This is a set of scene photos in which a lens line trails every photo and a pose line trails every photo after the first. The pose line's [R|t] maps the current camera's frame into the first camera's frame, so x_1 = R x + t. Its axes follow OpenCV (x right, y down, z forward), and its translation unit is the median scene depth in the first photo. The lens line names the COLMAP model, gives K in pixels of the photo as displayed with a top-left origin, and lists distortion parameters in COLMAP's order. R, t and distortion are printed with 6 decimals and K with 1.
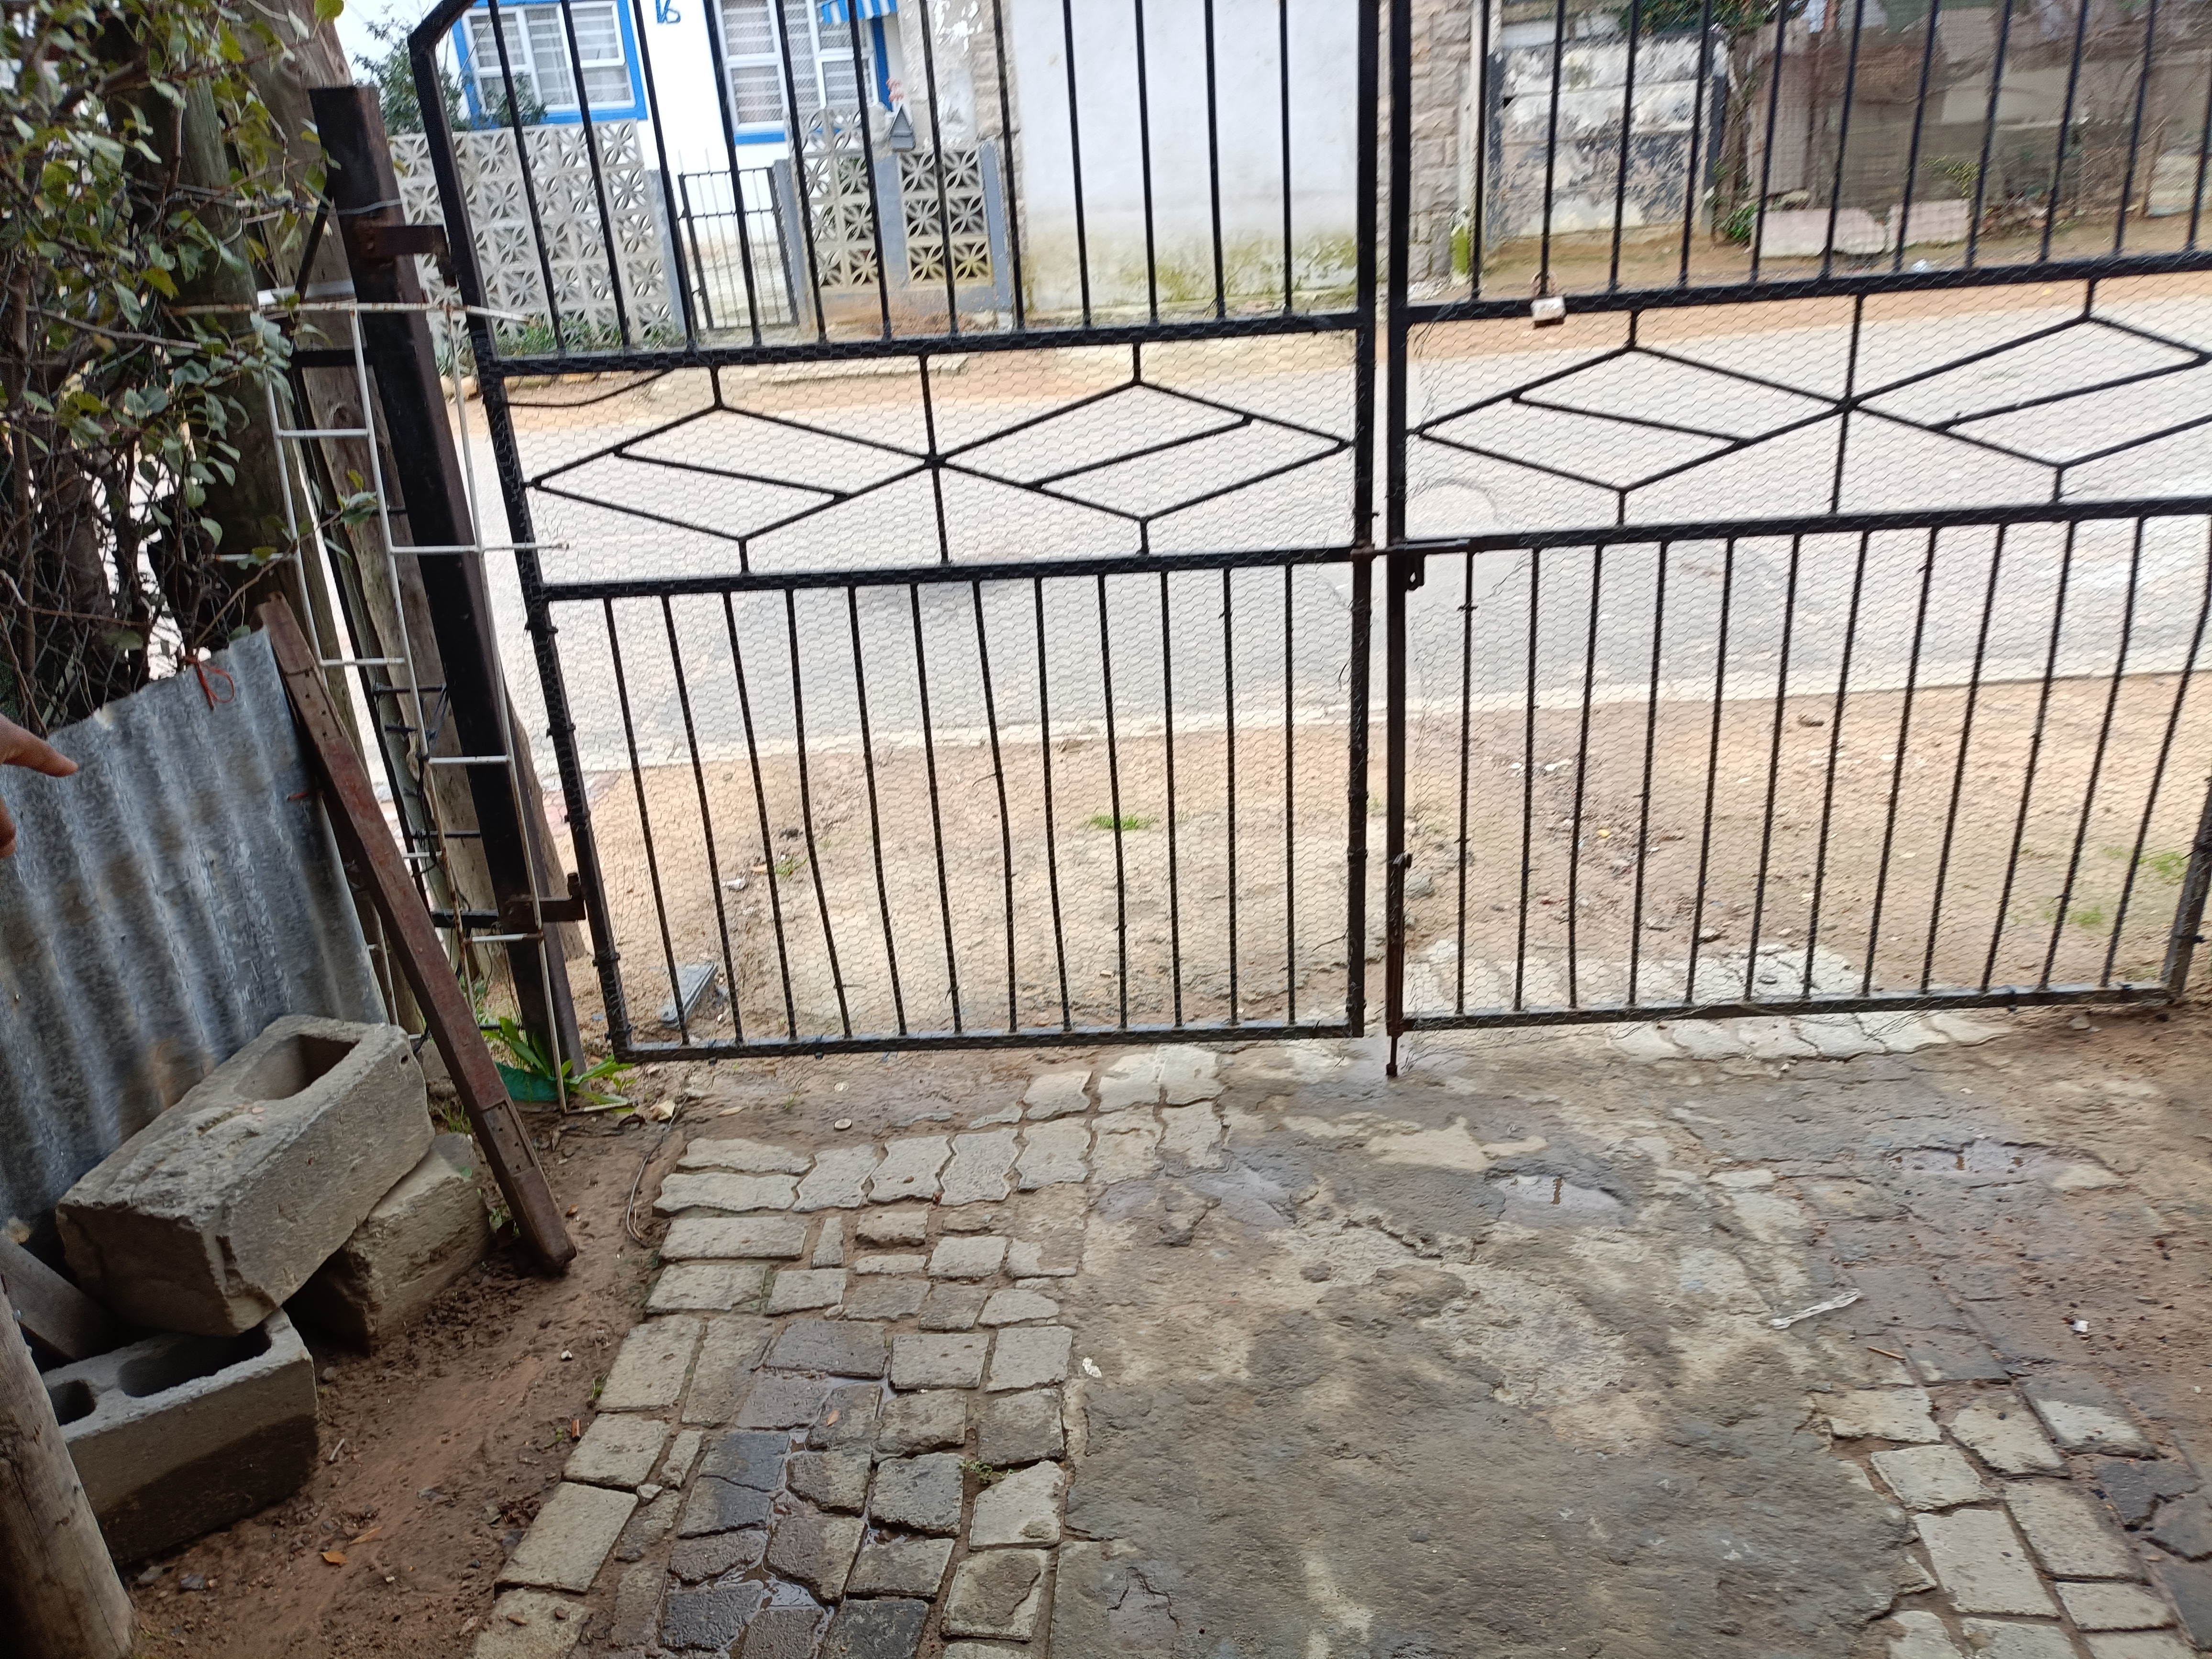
lens RADIAL K [[1598.7, 0, 1106.1], [0, 1598.7, 831.2], [0, 0, 1]] dist [0.025143, -0.016822]
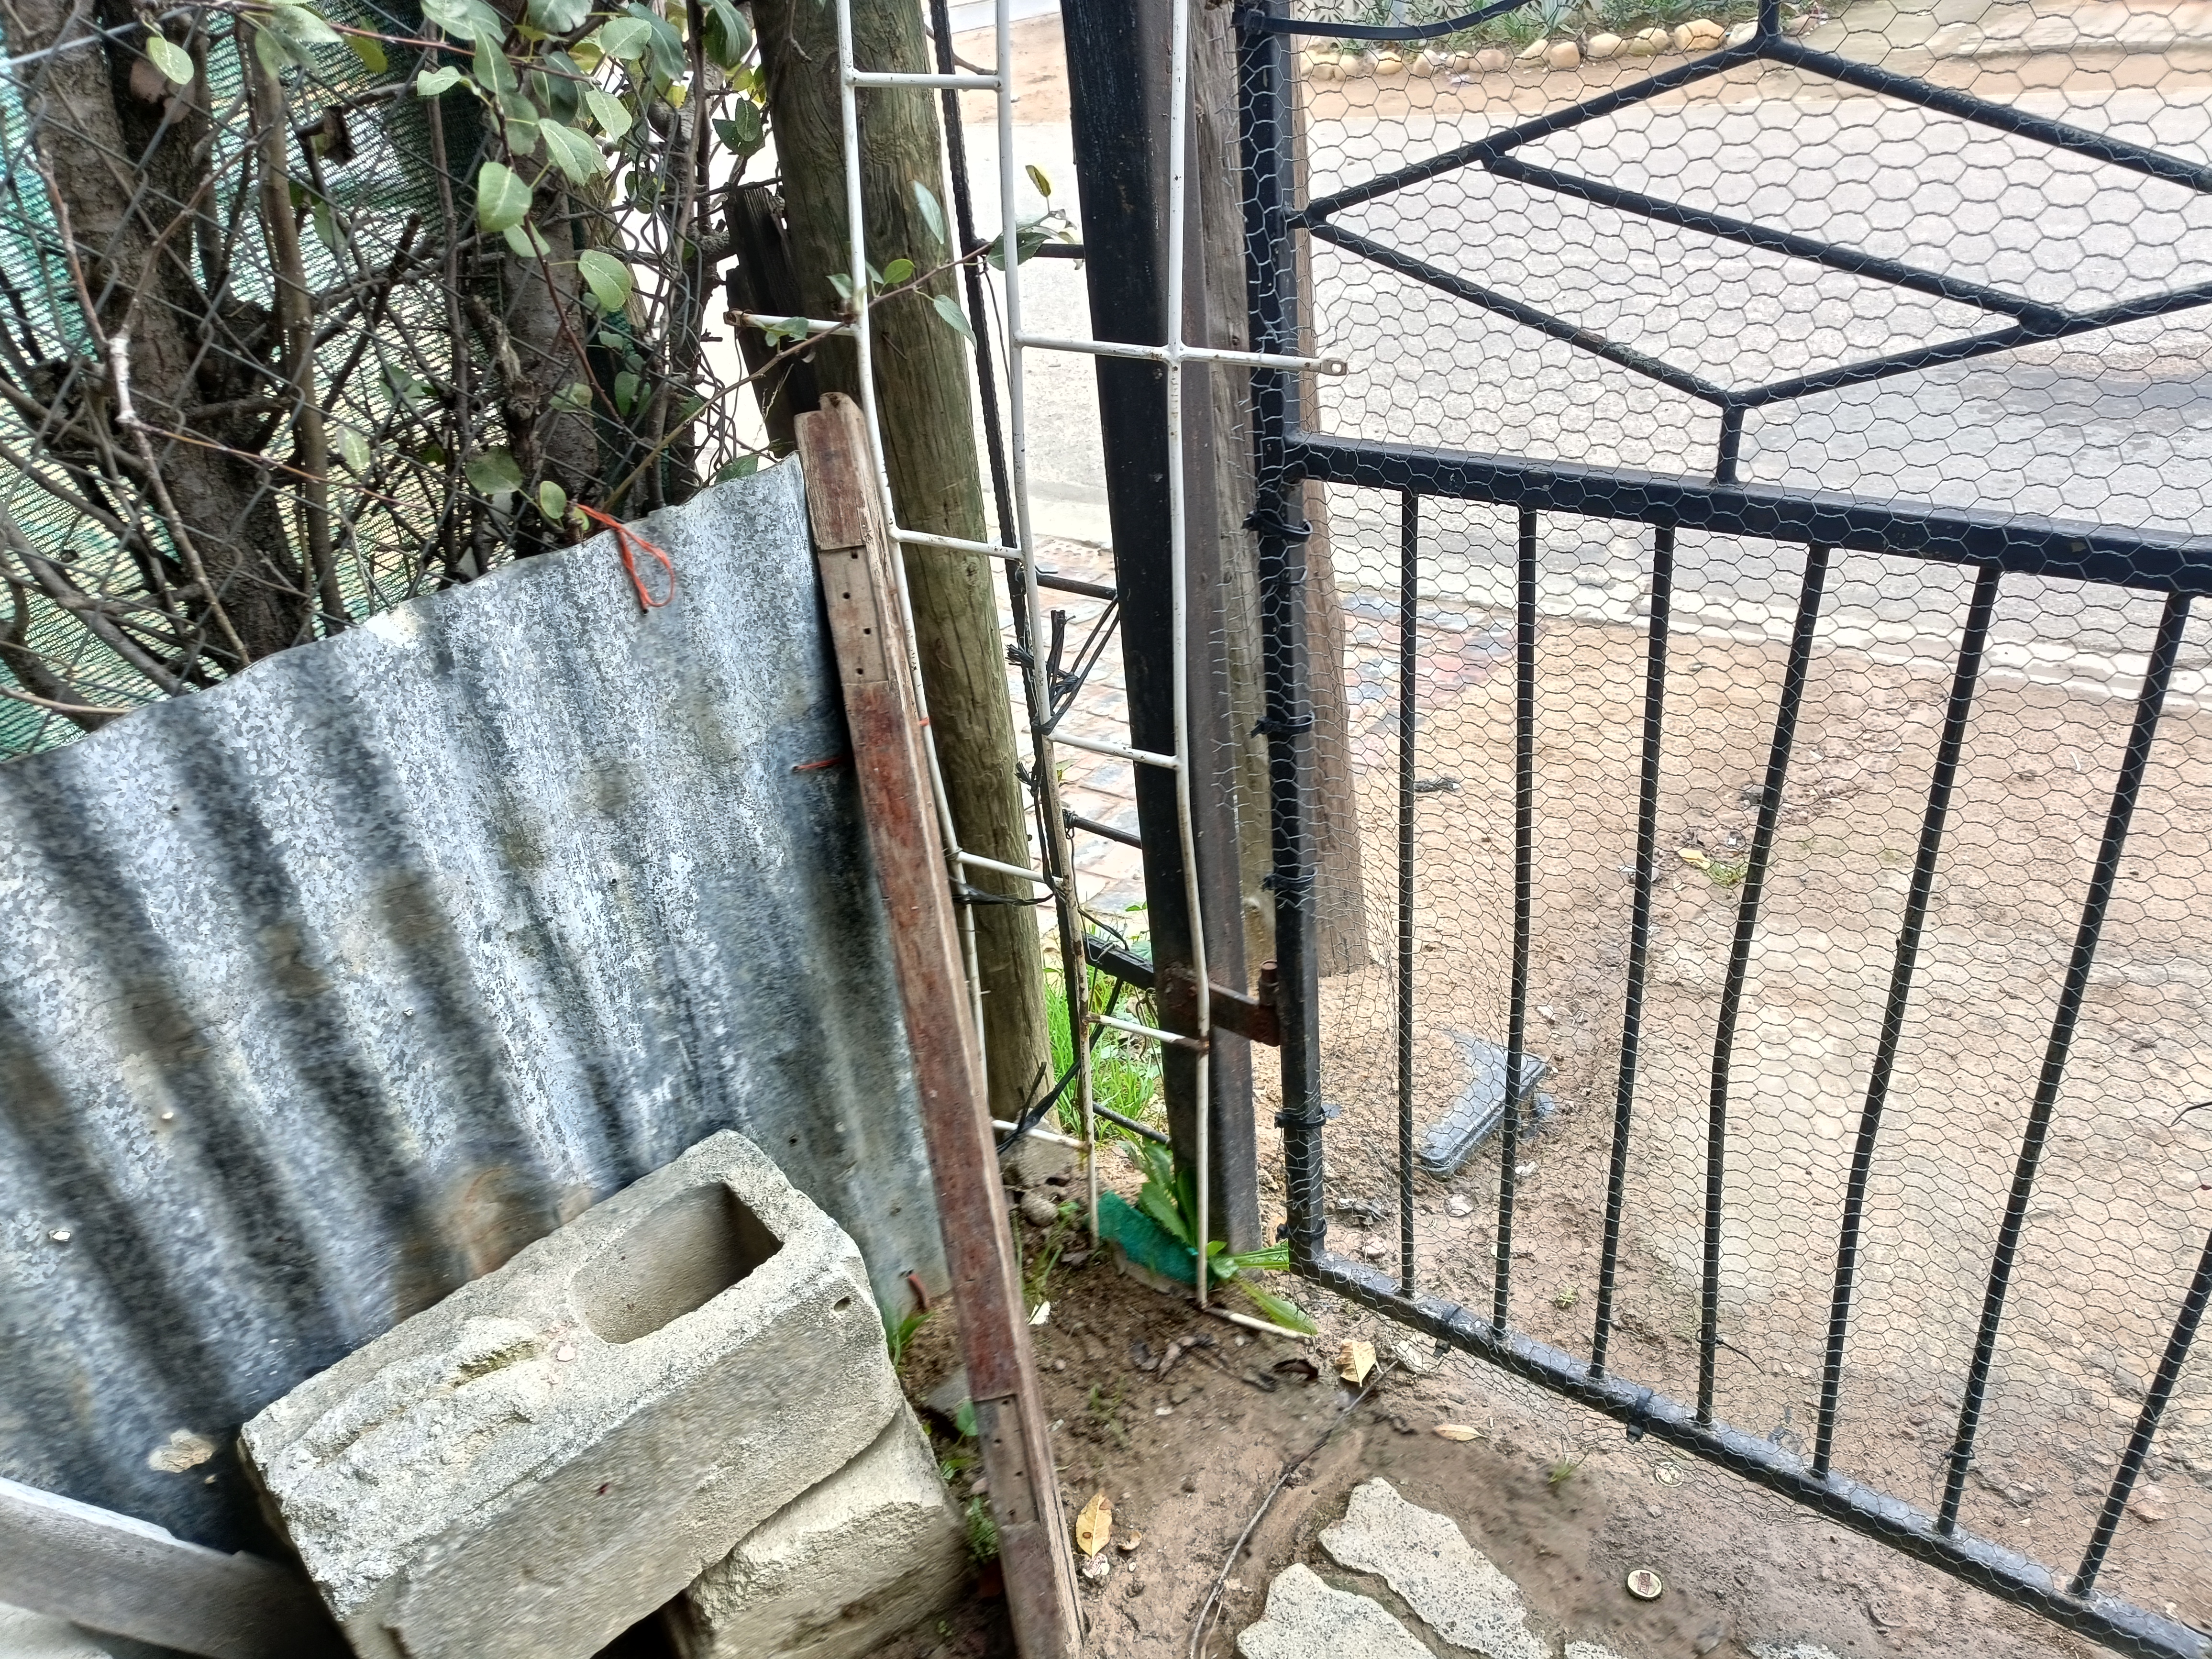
lens RADIAL K [[1598.7, 0, 1148.1], [0, 1598.7, 831.4], [0, 0, 1]] dist [0.025143, -0.016822]
pose [[0.810788, 0.282024, -0.512919, -0.117752], [-0.188046, 0.955324, 0.228024, -0.154461], [0.554312, -0.088427, 0.827598, 0.617463]]
